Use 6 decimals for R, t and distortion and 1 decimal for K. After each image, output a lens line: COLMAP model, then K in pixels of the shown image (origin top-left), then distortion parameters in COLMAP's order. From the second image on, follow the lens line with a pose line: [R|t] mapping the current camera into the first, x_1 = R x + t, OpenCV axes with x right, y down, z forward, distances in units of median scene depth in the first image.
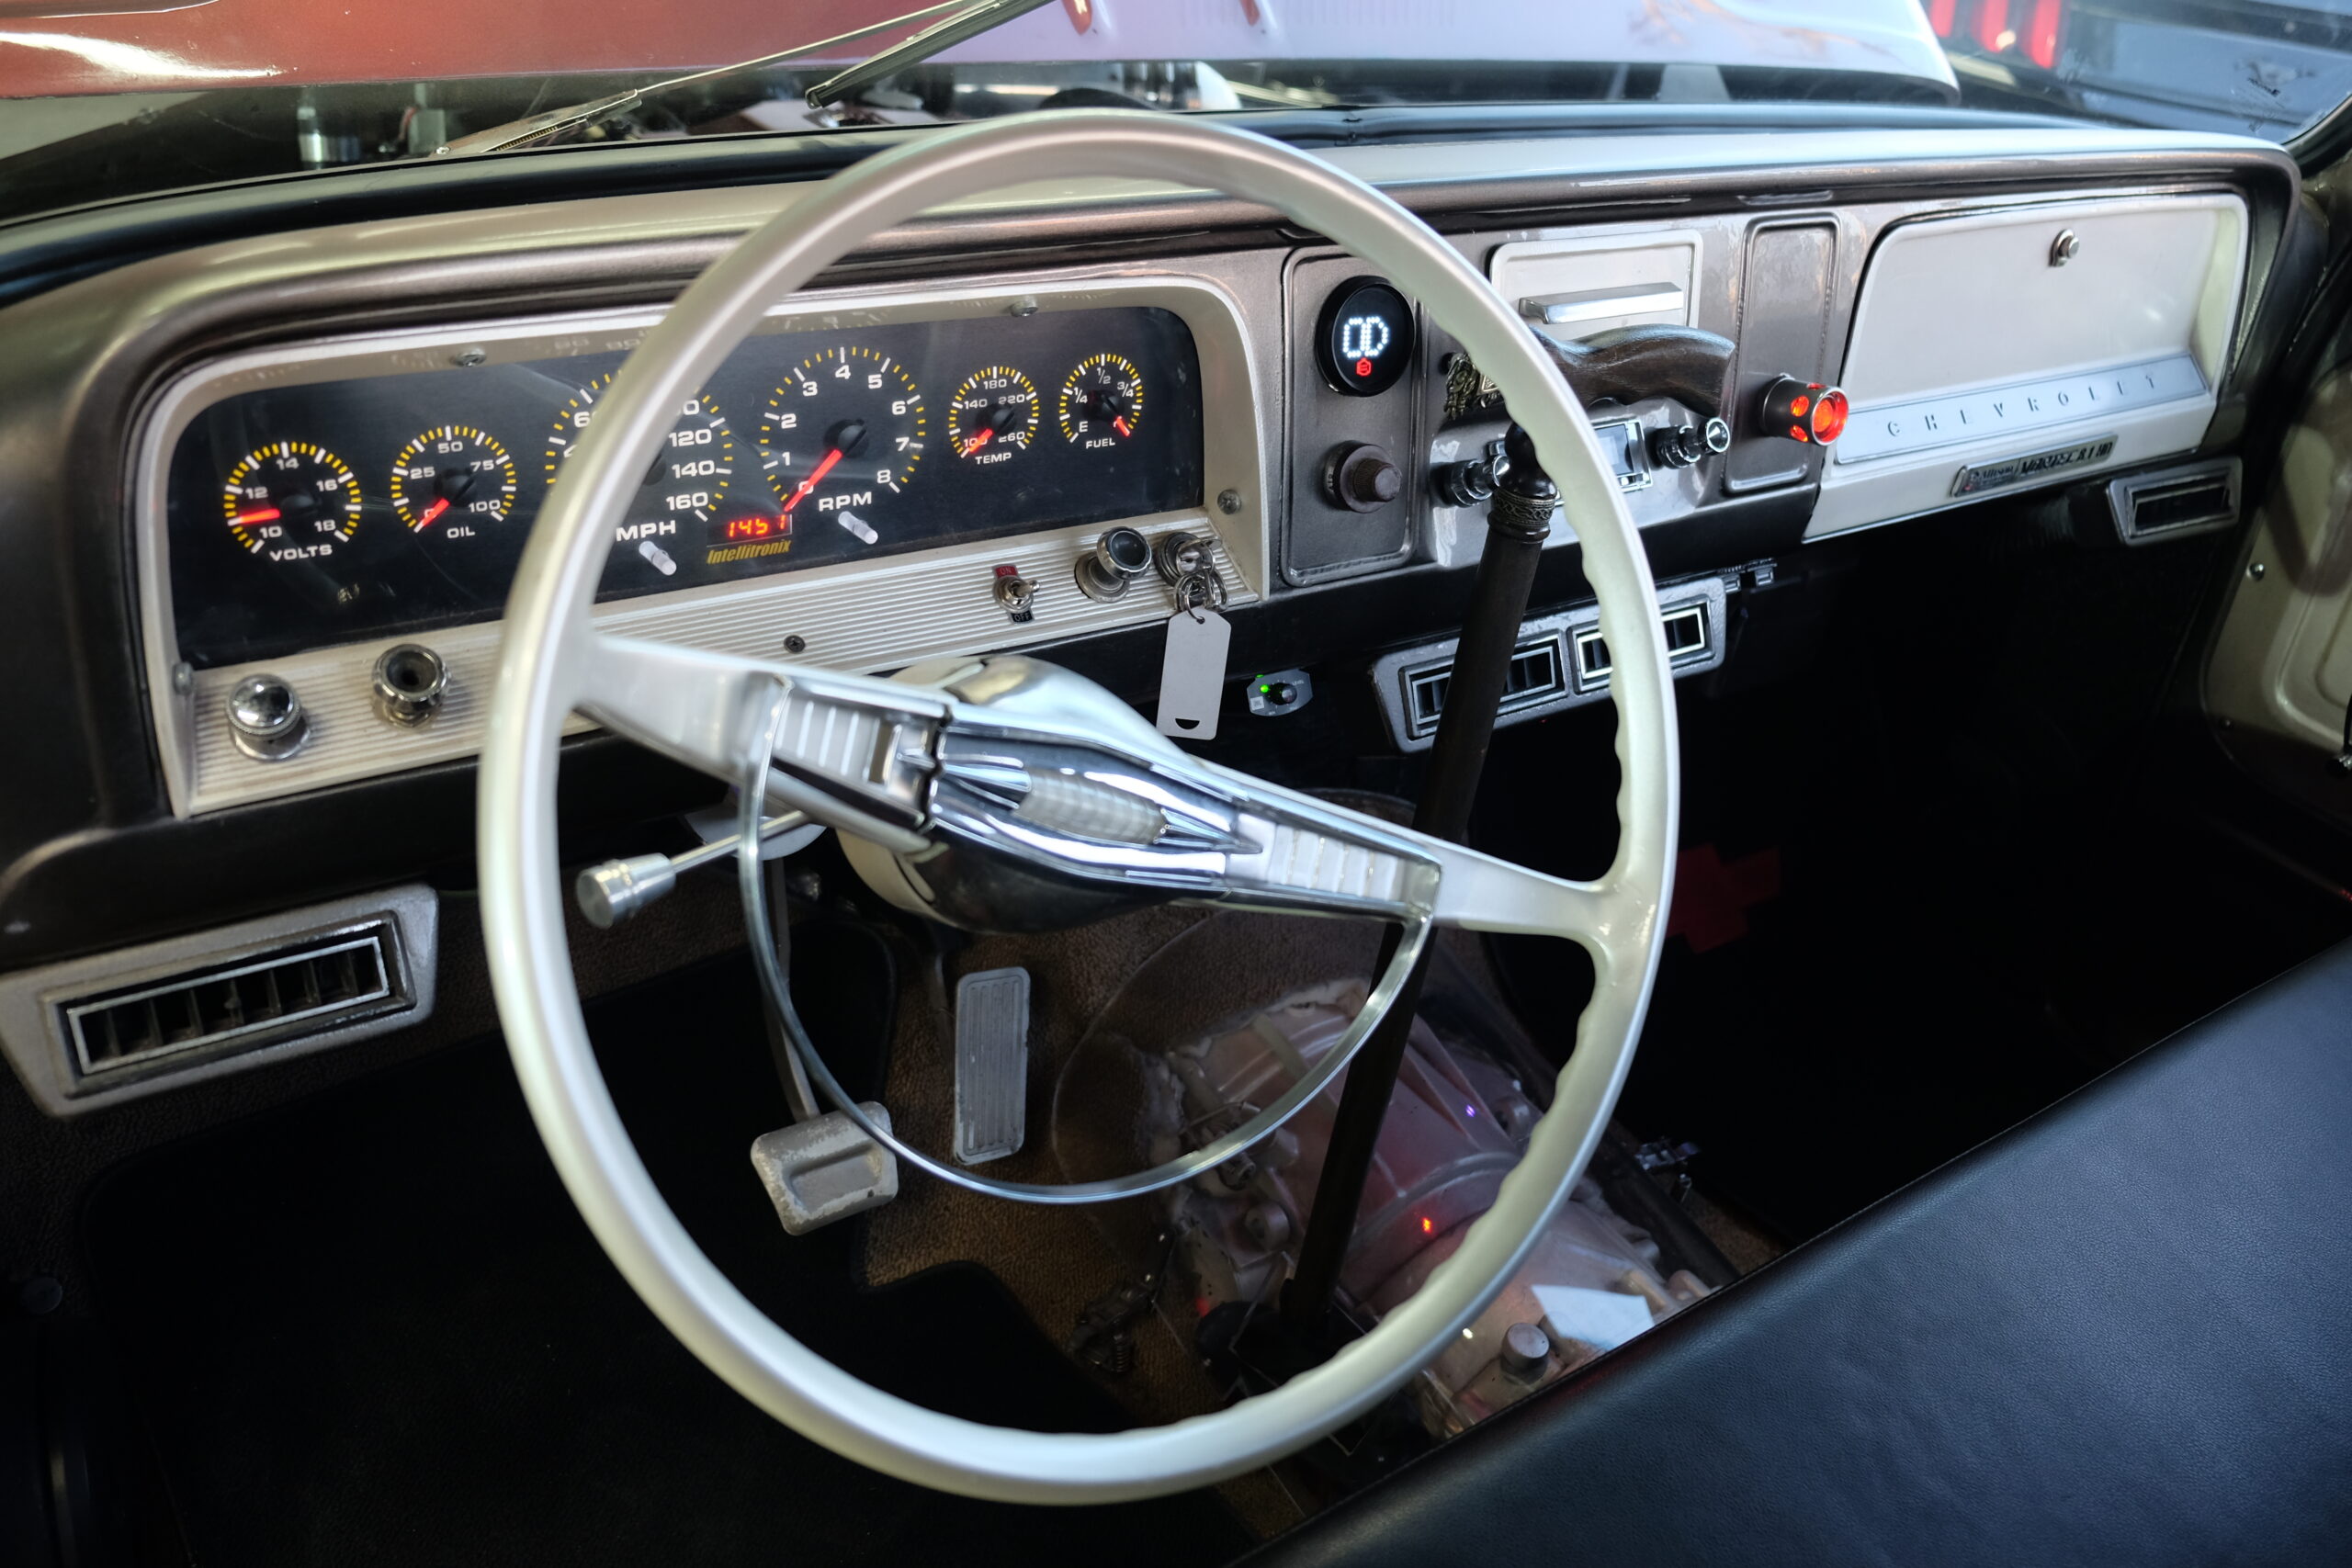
lens RADIAL K [[1852.7, 0, 1176.0], [0, 1852.7, 784.0], [0, 0, 1]] dist [-0.058442, 0.100660]
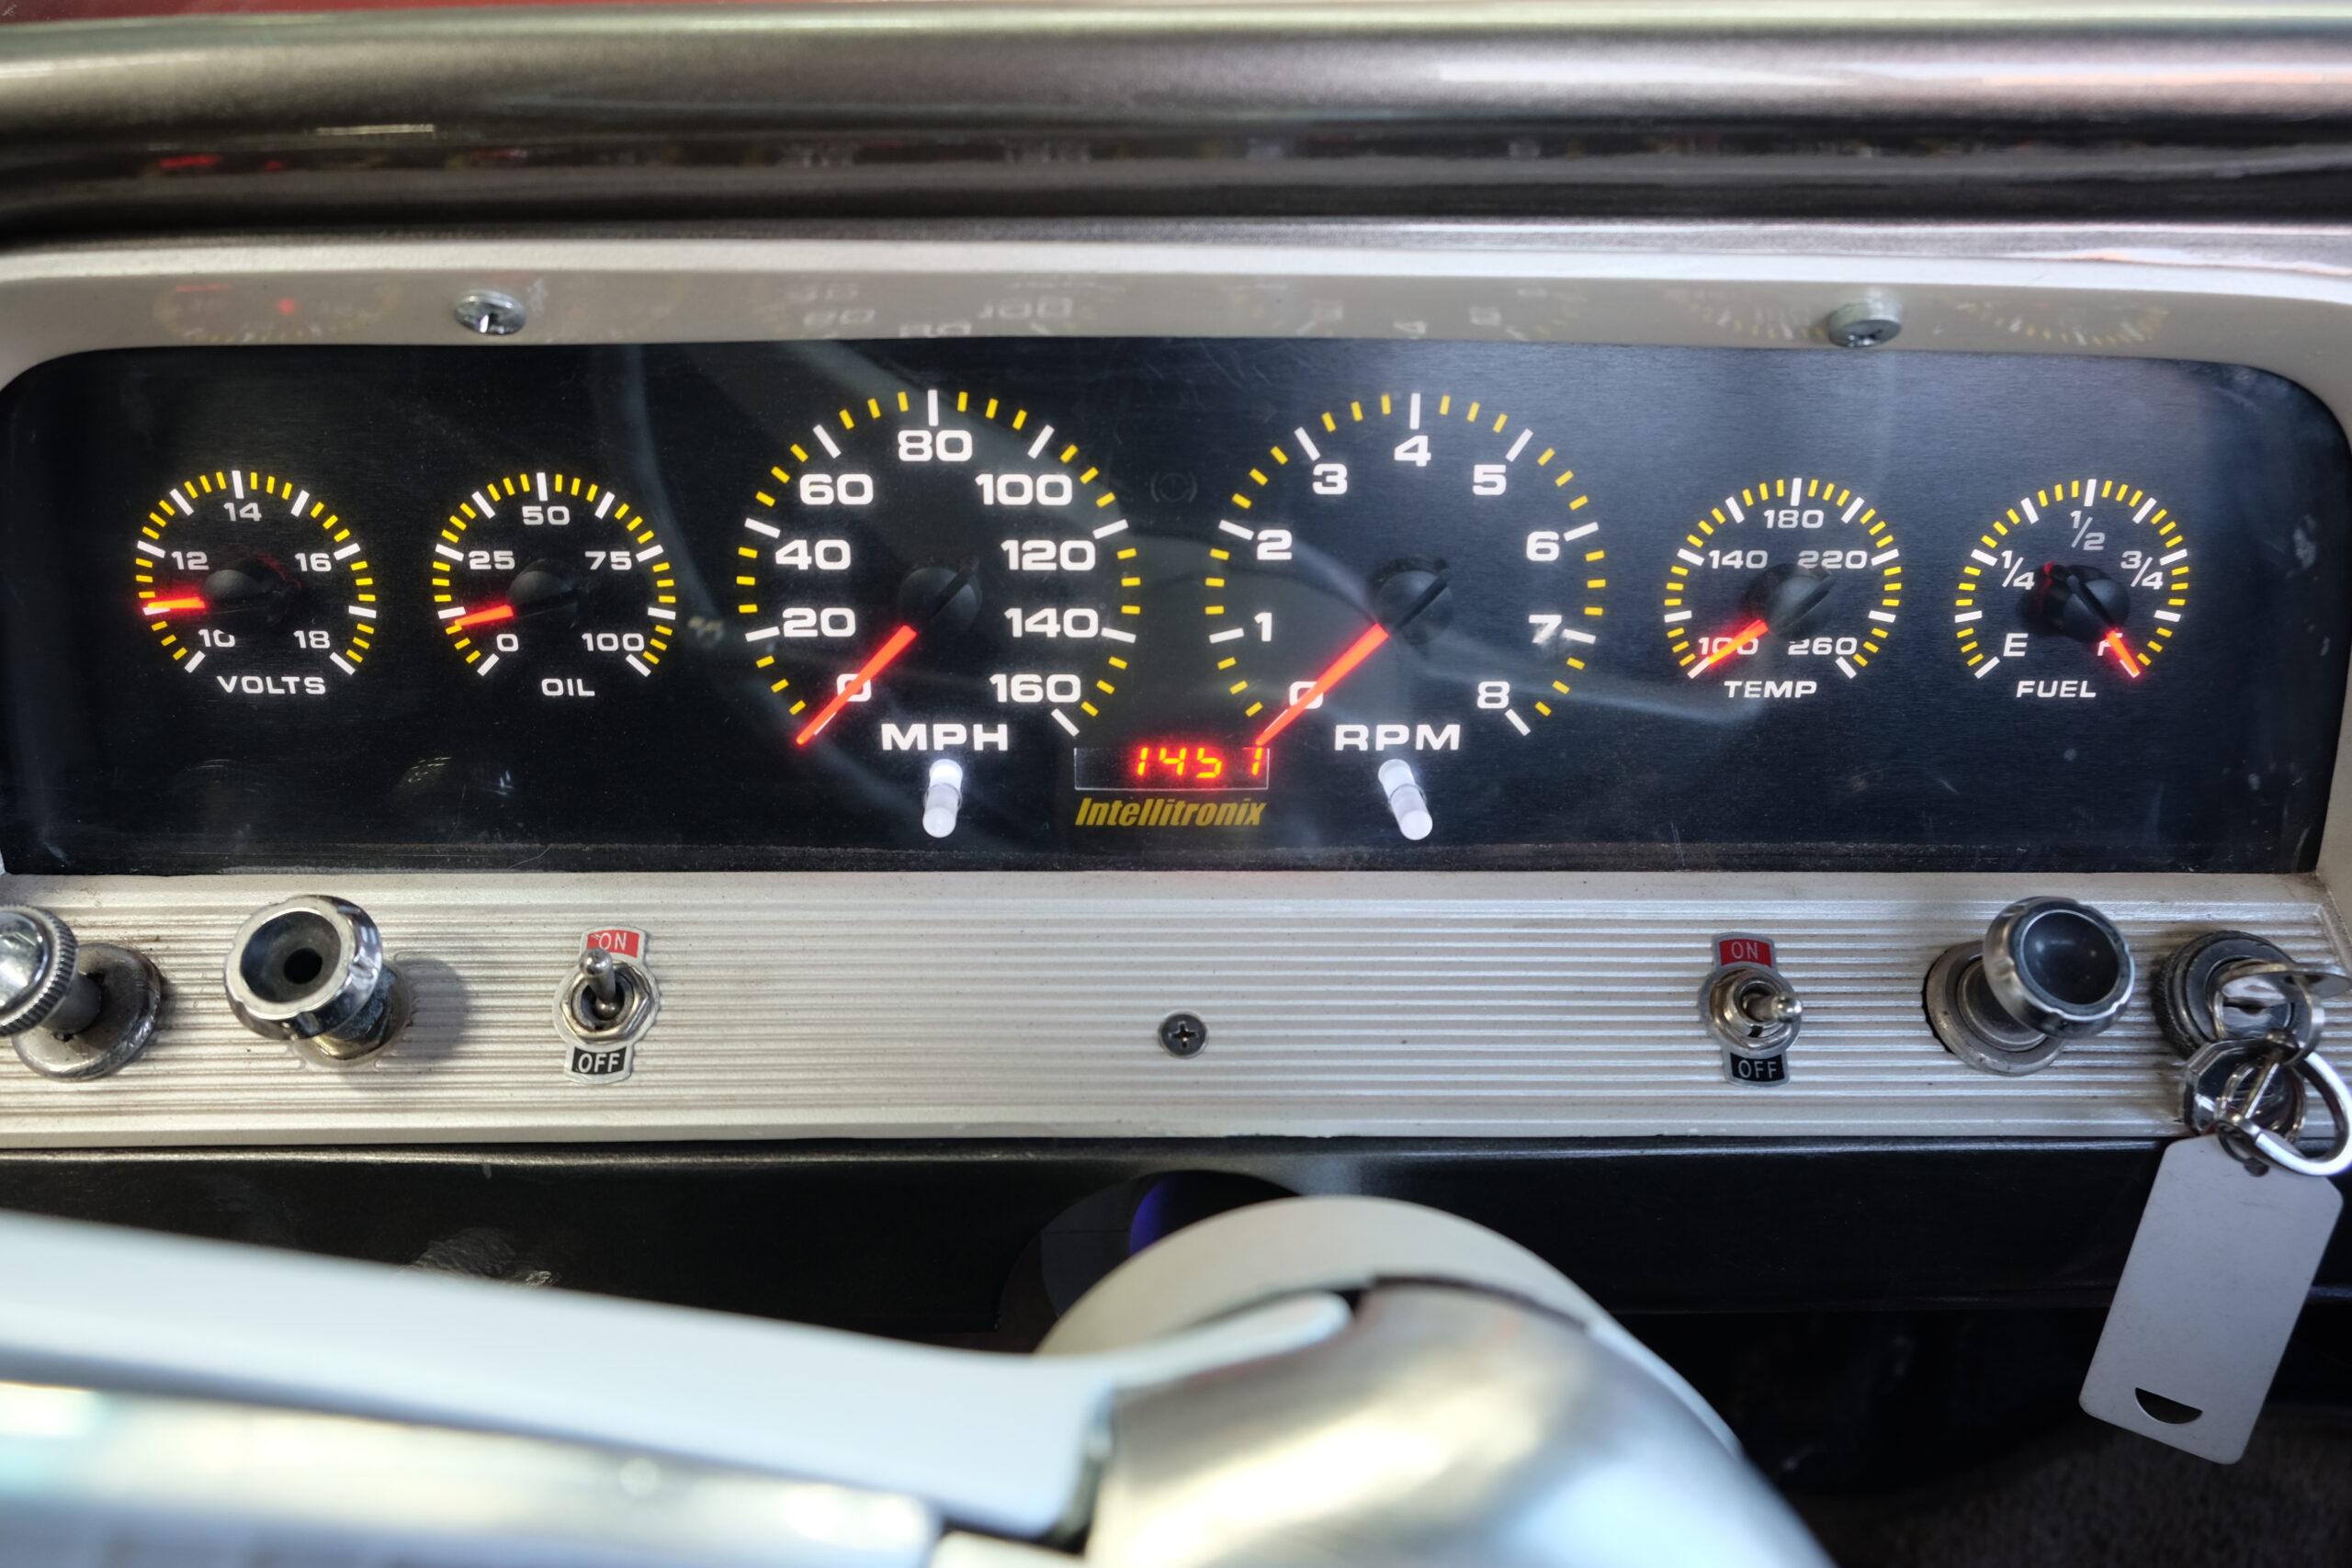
lens RADIAL K [[1852.7, 0, 1176.0], [0, 1852.7, 784.0], [0, 0, 1]] dist [-0.058442, 0.100660]
pose [[0.838967, 0.149328, -0.523293, 0.015463], [-0.210044, 0.975955, -0.058252, -0.107709], [0.502012, 0.158786, 0.850160, 0.609291]]
